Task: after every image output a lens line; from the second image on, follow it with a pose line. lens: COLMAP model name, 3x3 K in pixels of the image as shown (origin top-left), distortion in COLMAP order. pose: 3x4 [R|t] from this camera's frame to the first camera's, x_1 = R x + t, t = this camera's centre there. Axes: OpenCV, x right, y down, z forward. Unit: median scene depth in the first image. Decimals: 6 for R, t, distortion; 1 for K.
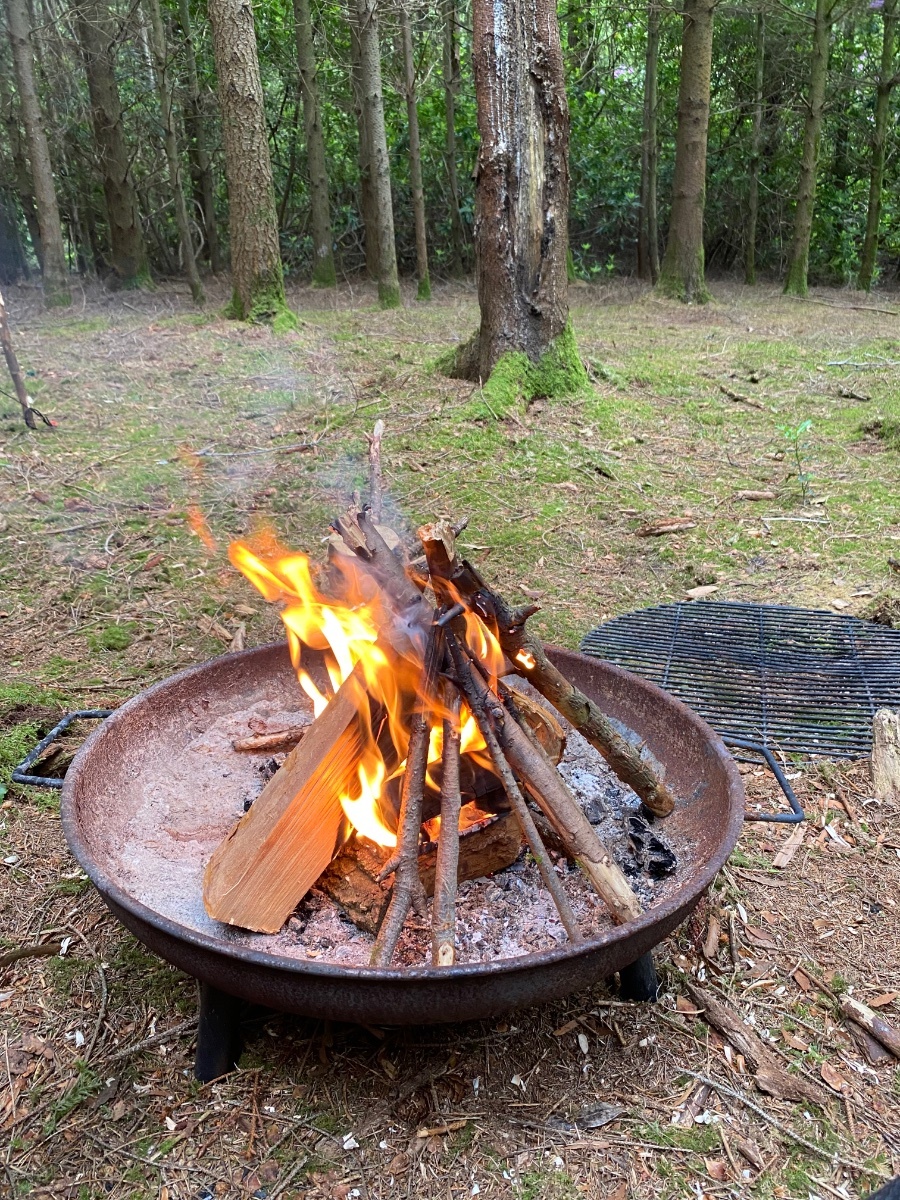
lens RADIAL K [[905.0, 0, 451.5], [0, 905.0, 605.8], [0, 0, 1]] dist [0.002002, -0.006518]
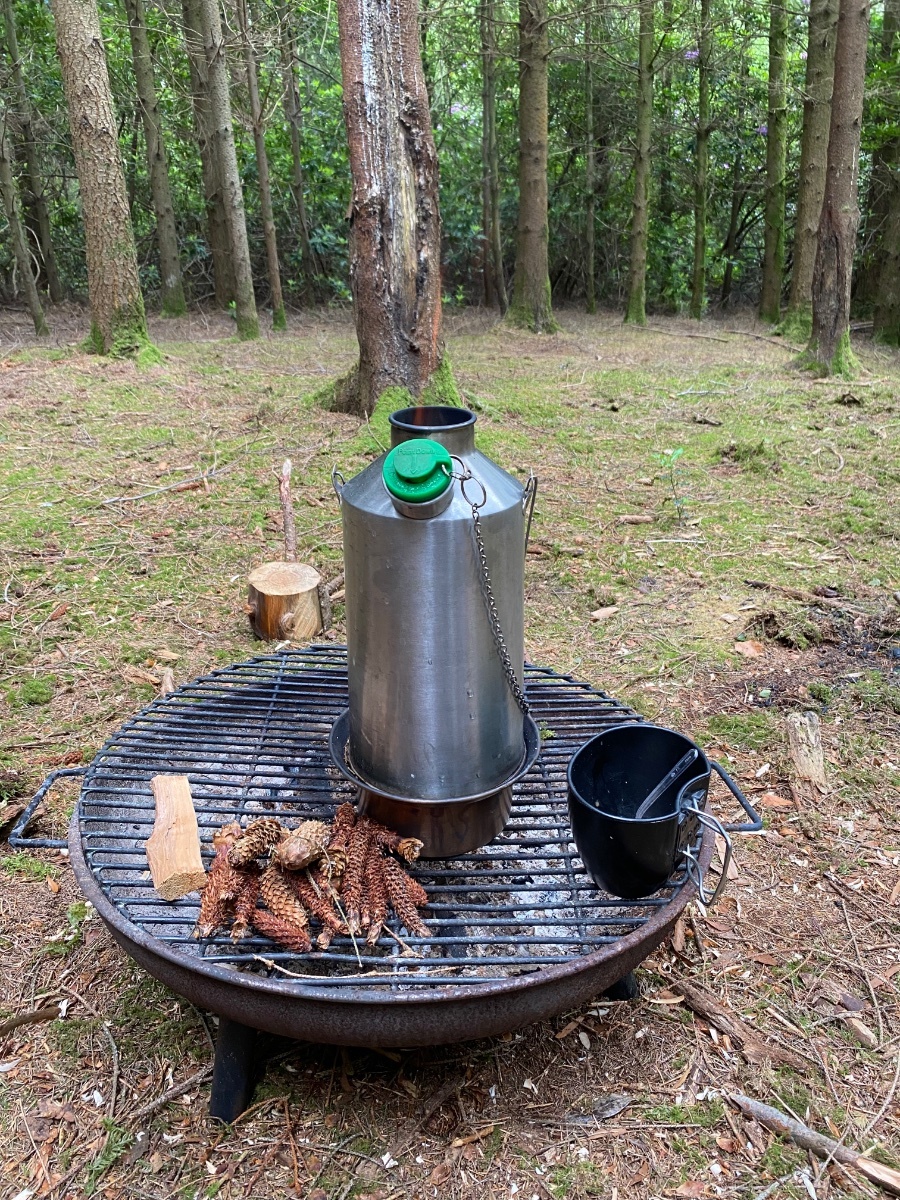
lens RADIAL K [[907.7, 0, 450.0], [0, 907.7, 600.0], [0, 0, 1]] dist [0.007586, -0.015973]
pose [[0.987519, -0.047966, 0.150022, -0.037968], [0.053105, 0.998125, -0.030440, -0.004916], [-0.148280, 0.038027, 0.988214, -0.017320]]
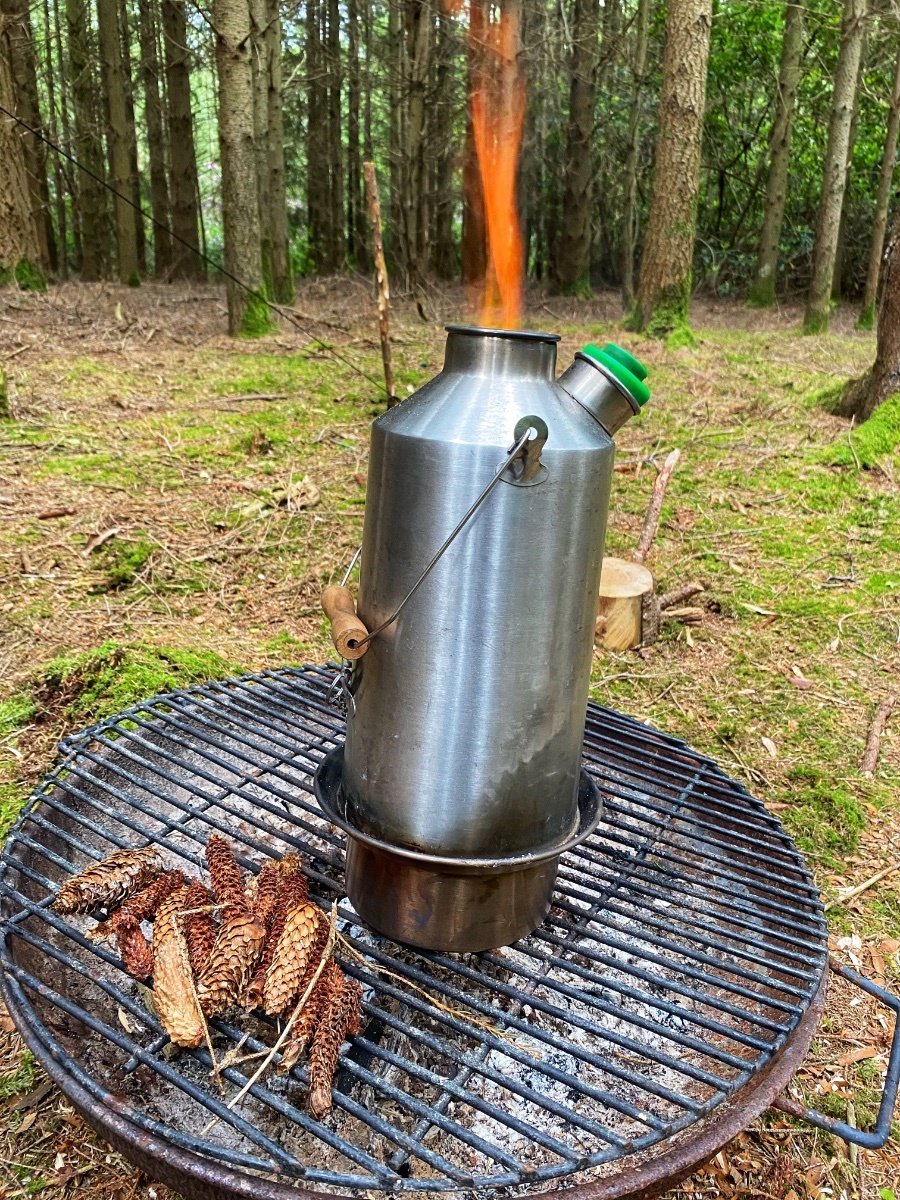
lens RADIAL K [[906.7, 0, 450.0], [0, 906.7, 600.0], [0, 0, 1]] dist [-0.009069, -0.003582]
pose [[0.893026, 0.197701, -0.404250, 0.070581], [-0.205923, 0.978285, 0.023533, -0.022151], [0.400125, 0.062229, 0.914346, 0.063455]]
